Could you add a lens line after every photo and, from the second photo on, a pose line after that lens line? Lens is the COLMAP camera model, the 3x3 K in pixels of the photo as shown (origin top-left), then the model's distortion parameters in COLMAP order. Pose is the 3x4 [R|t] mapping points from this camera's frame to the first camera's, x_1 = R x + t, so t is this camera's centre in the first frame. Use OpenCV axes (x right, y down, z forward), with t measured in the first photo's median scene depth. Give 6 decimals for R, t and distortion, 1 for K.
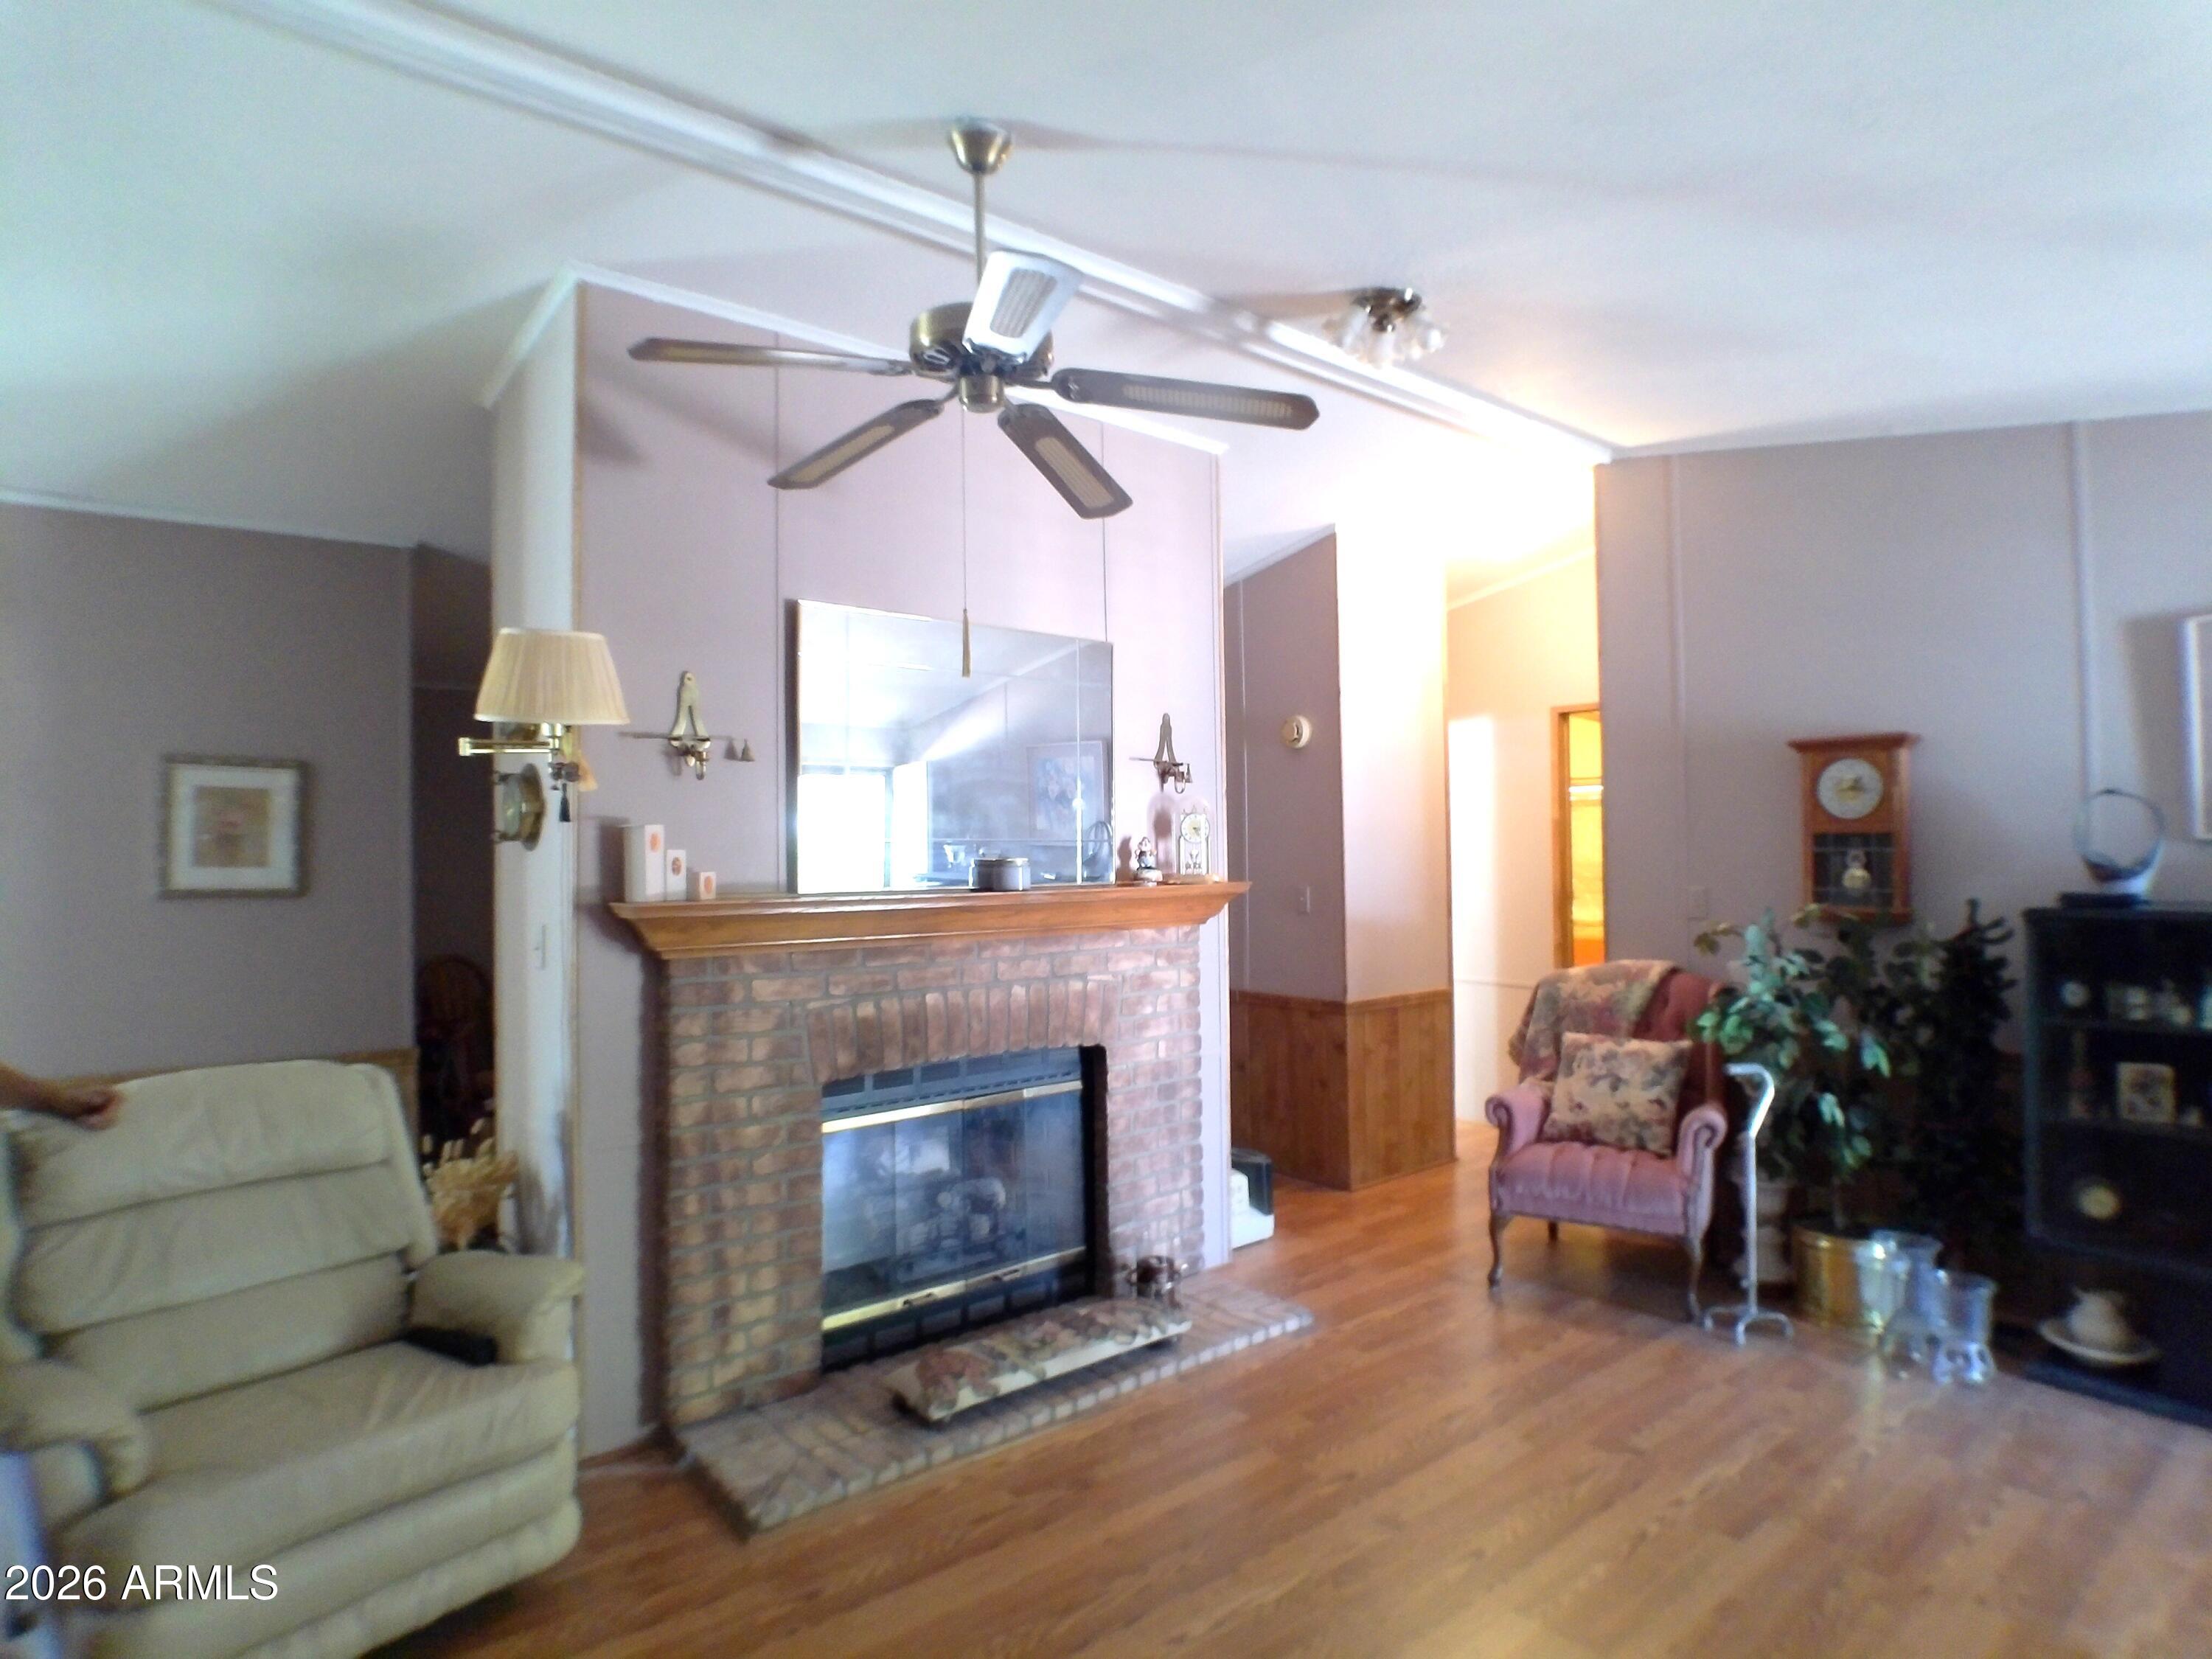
lens RADIAL K [[1209.2, 0, 1106.0], [0, 1209.2, 829.5], [0, 0, 1]] dist [-0.027442, -0.001235]
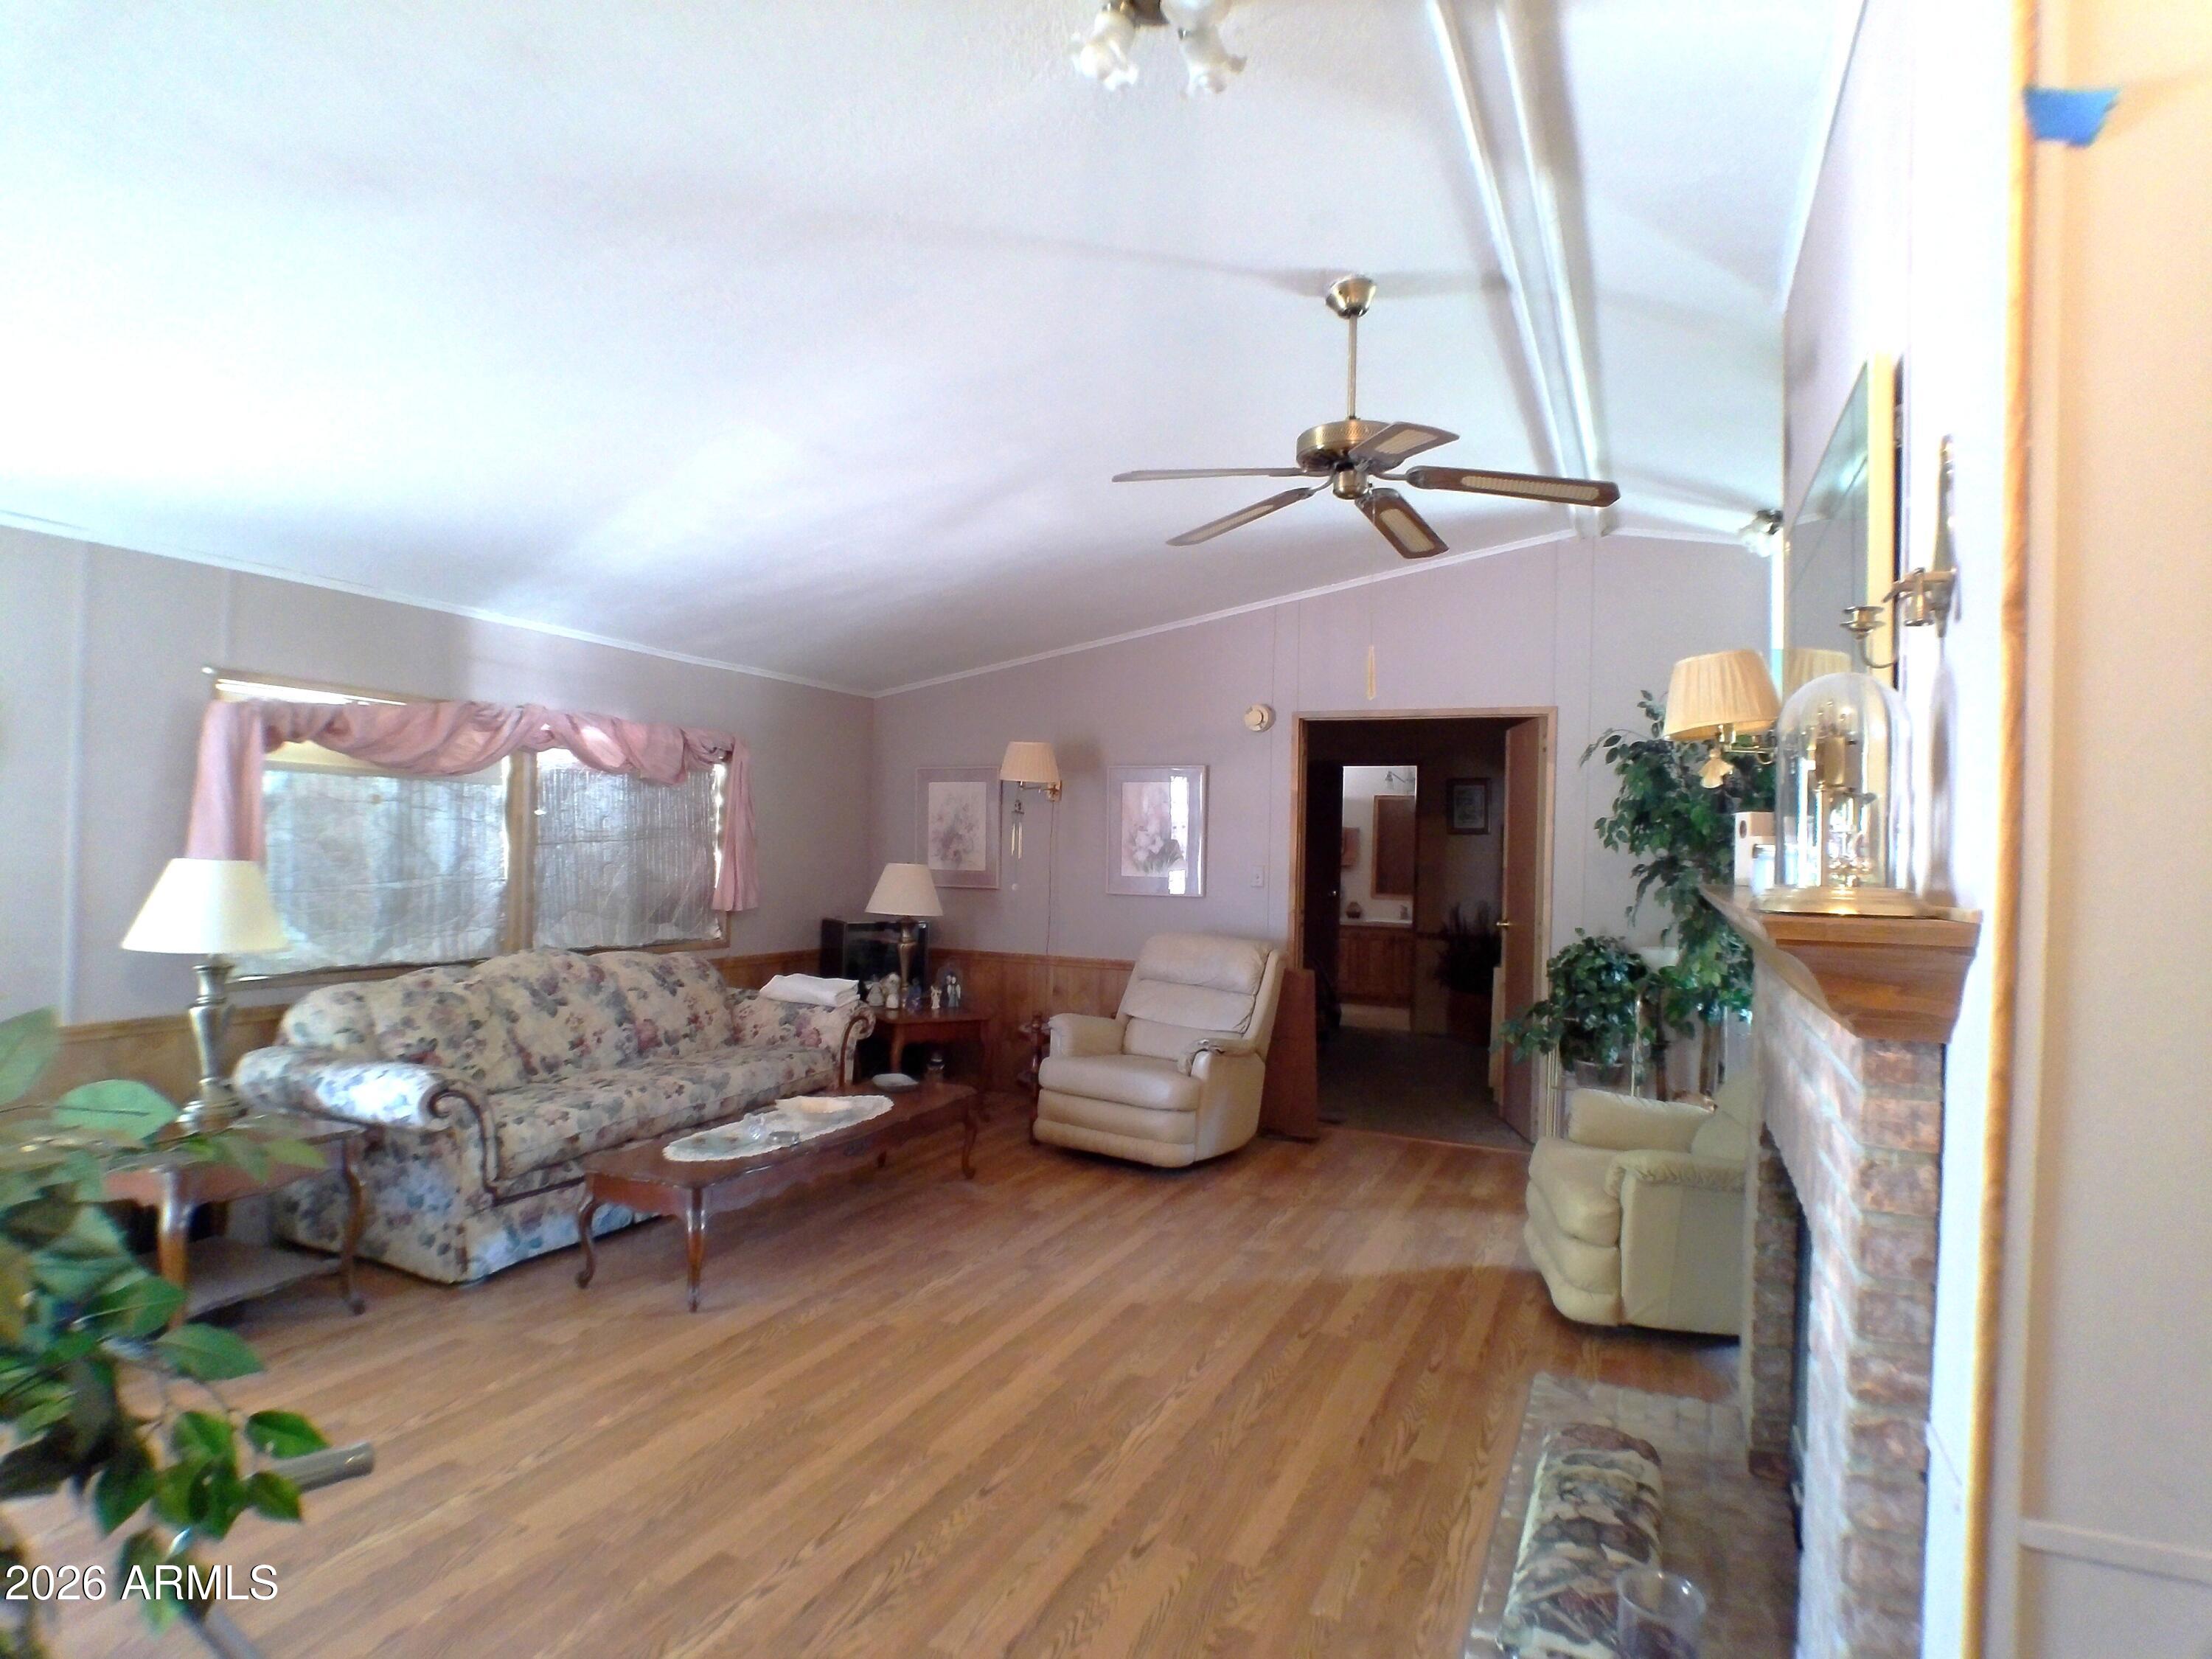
lens RADIAL K [[1209.2, 0, 1106.0], [0, 1209.2, 829.5], [0, 0, 1]] dist [-0.027442, -0.001235]
pose [[-0.887834, -0.021407, -0.459666, 0.630569], [-0.010094, 0.999583, -0.027055, 0.047958], [0.460053, -0.019381, -0.887680, 1.765276]]
